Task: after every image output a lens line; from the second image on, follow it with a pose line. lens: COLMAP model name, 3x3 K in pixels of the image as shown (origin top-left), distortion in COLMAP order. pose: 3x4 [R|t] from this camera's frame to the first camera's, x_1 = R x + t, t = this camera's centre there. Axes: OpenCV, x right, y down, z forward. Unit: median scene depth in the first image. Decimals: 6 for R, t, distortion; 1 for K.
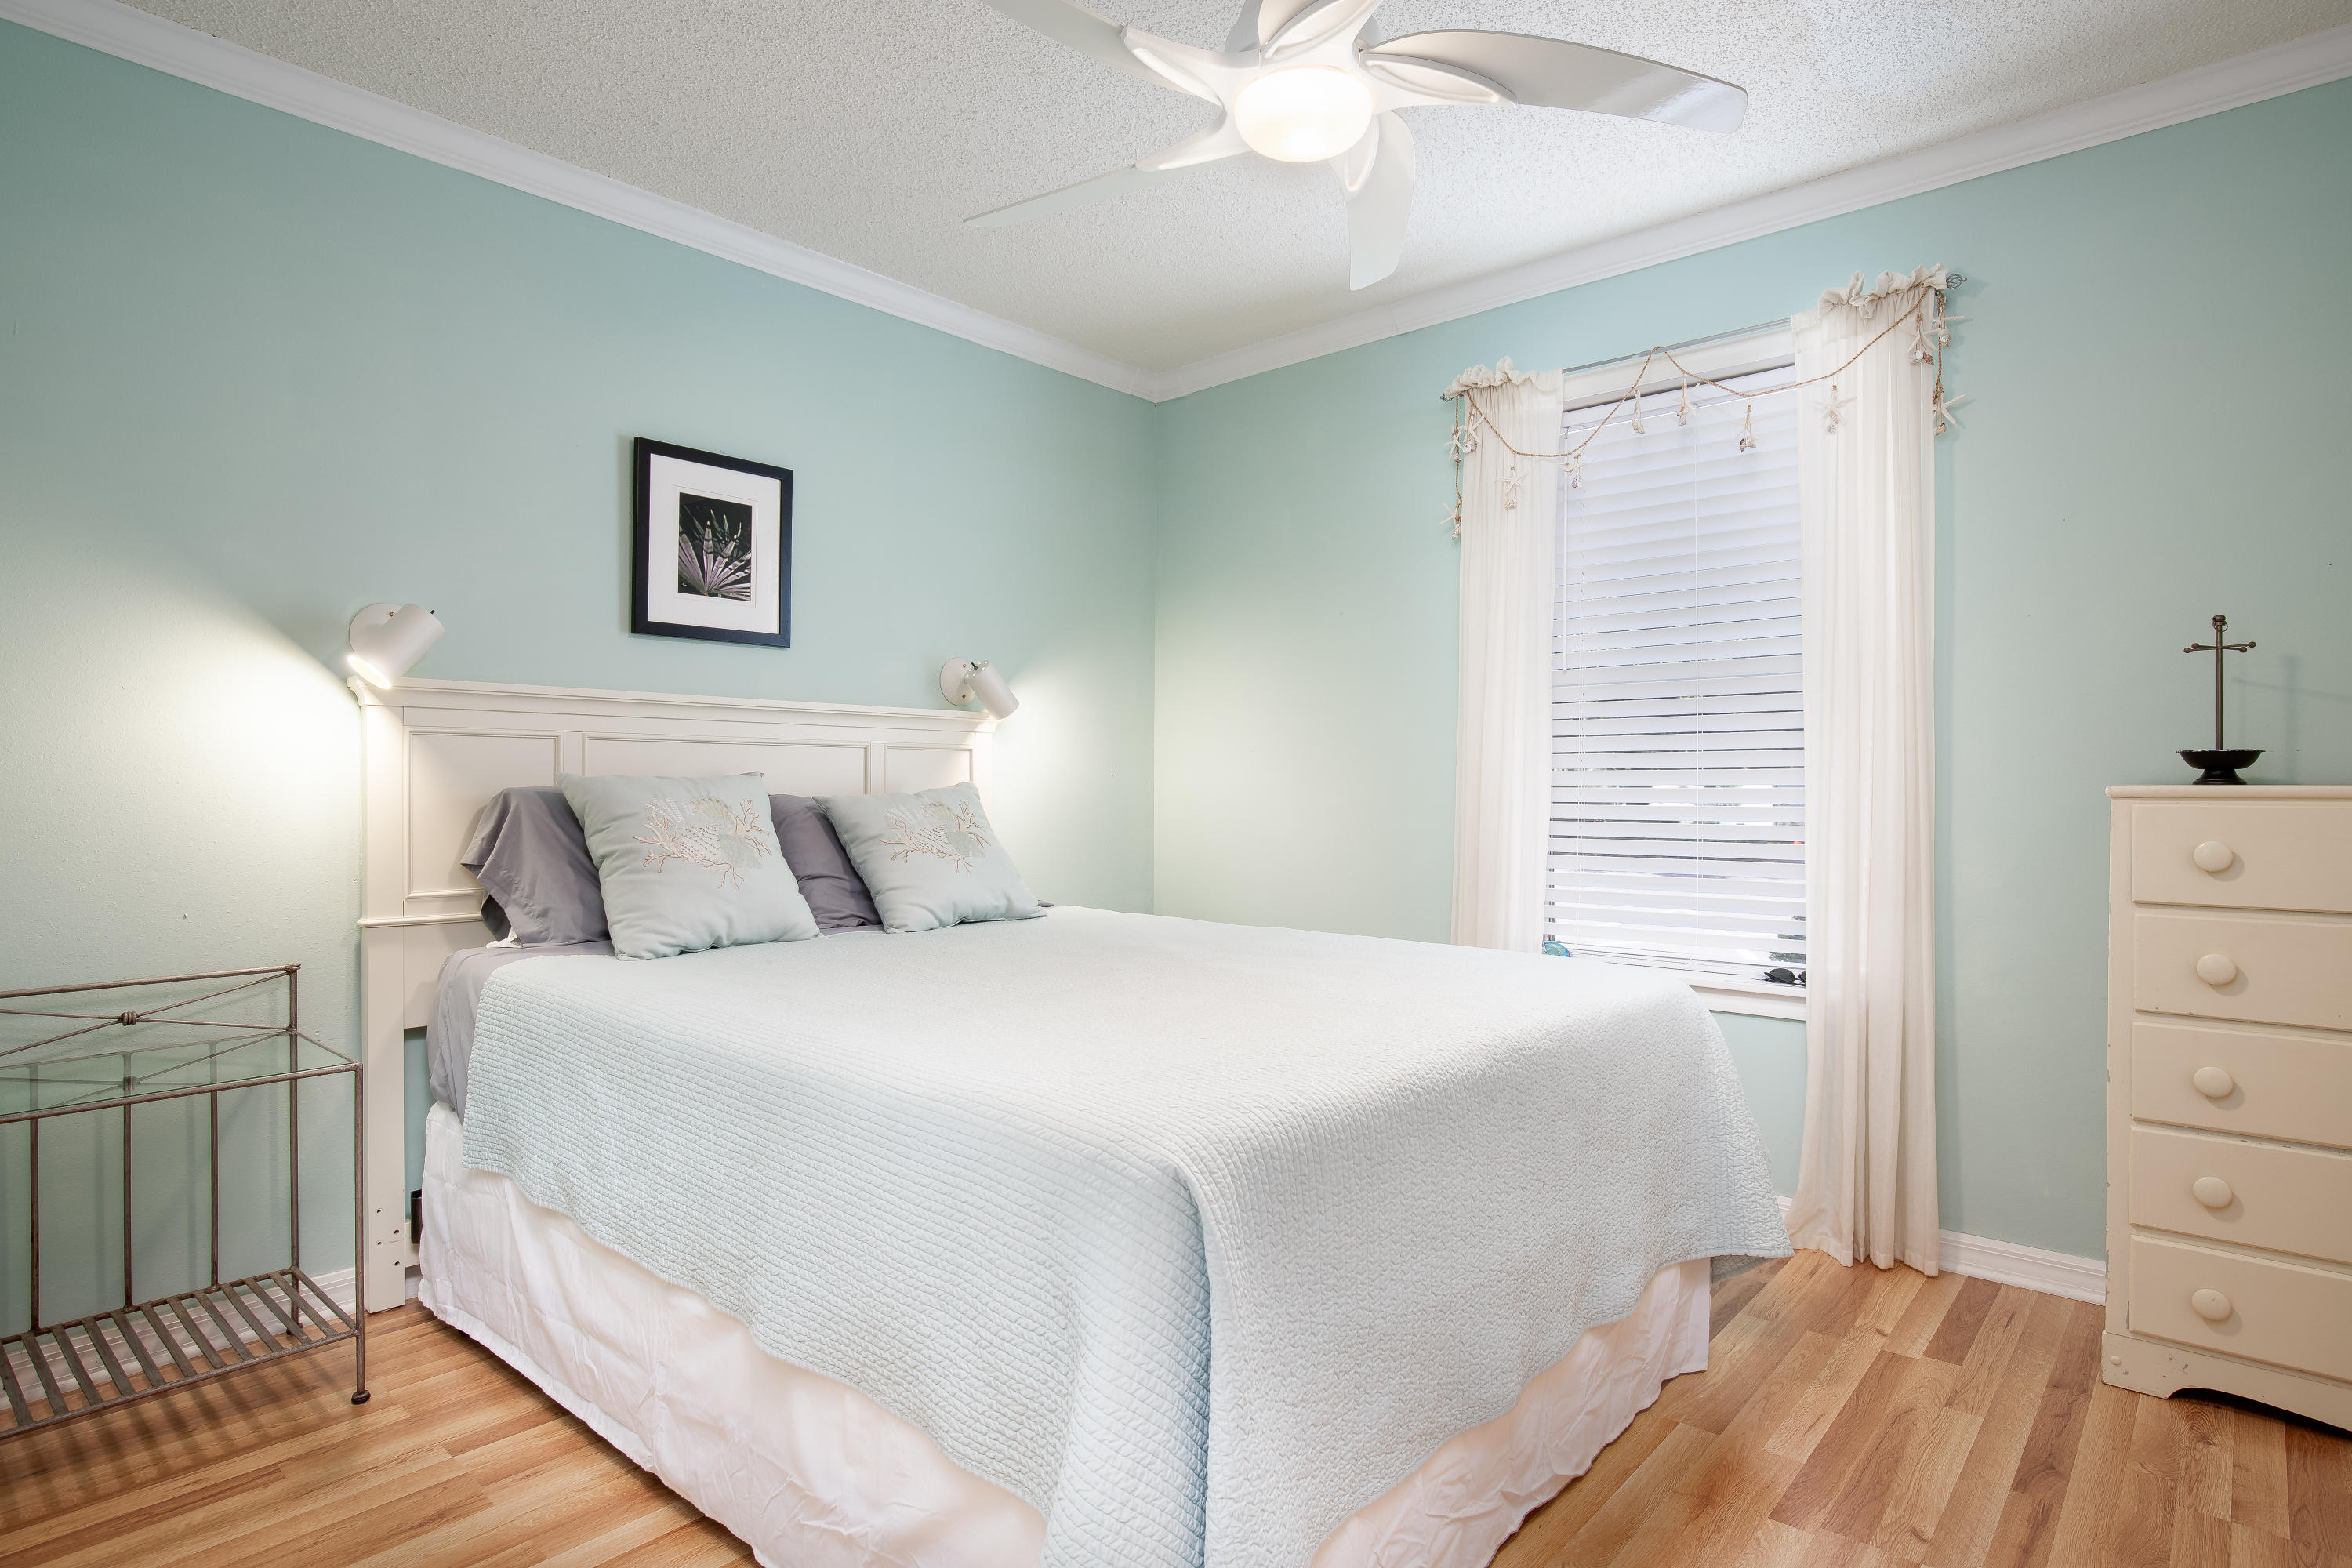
lens RADIAL K [[1265.3, 0, 1176.0], [0, 1265.3, 784.0], [0, 0, 1]] dist [0.001085, -0.000430]
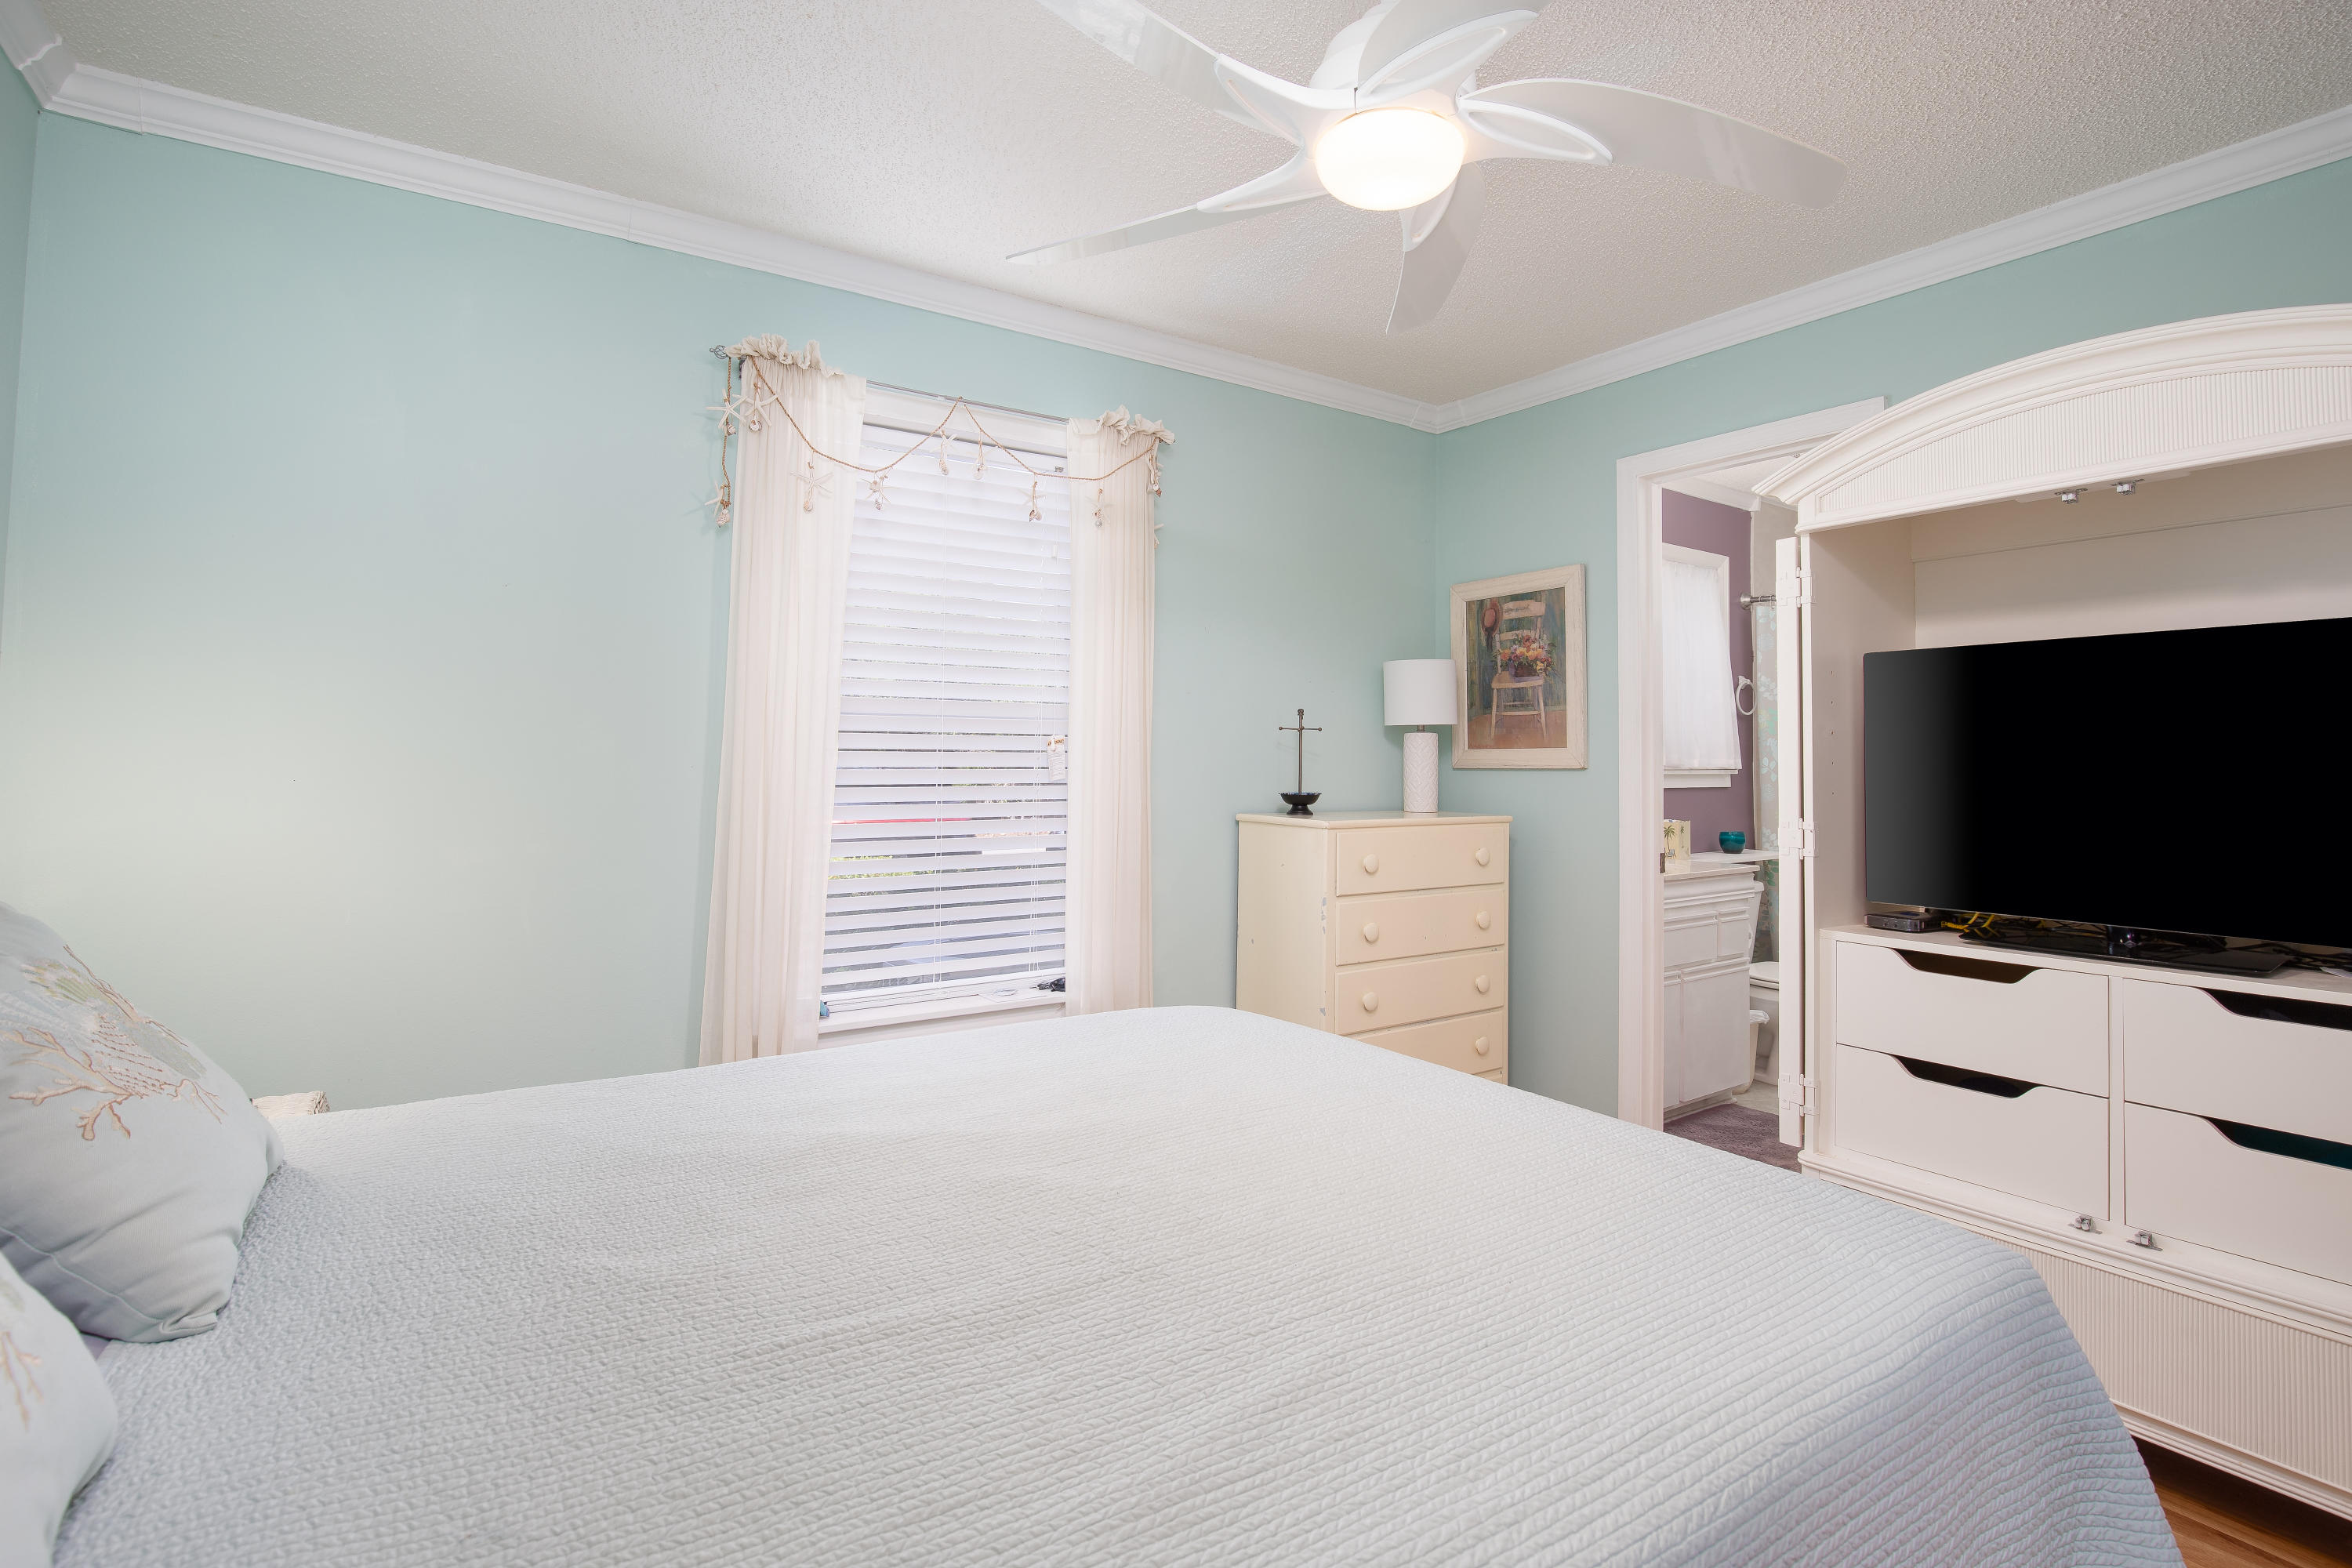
lens RADIAL K [[1112.5, 0, 1173.5], [0, 1112.5, 713.9], [0, 0, 1]] dist [0.000076, -0.000076]
pose [[0.281933, 0.040570, 0.958576, -0.465475], [-0.013936, 0.999173, -0.038189, -0.058471], [-0.959333, -0.002592, 0.282265, 0.622562]]
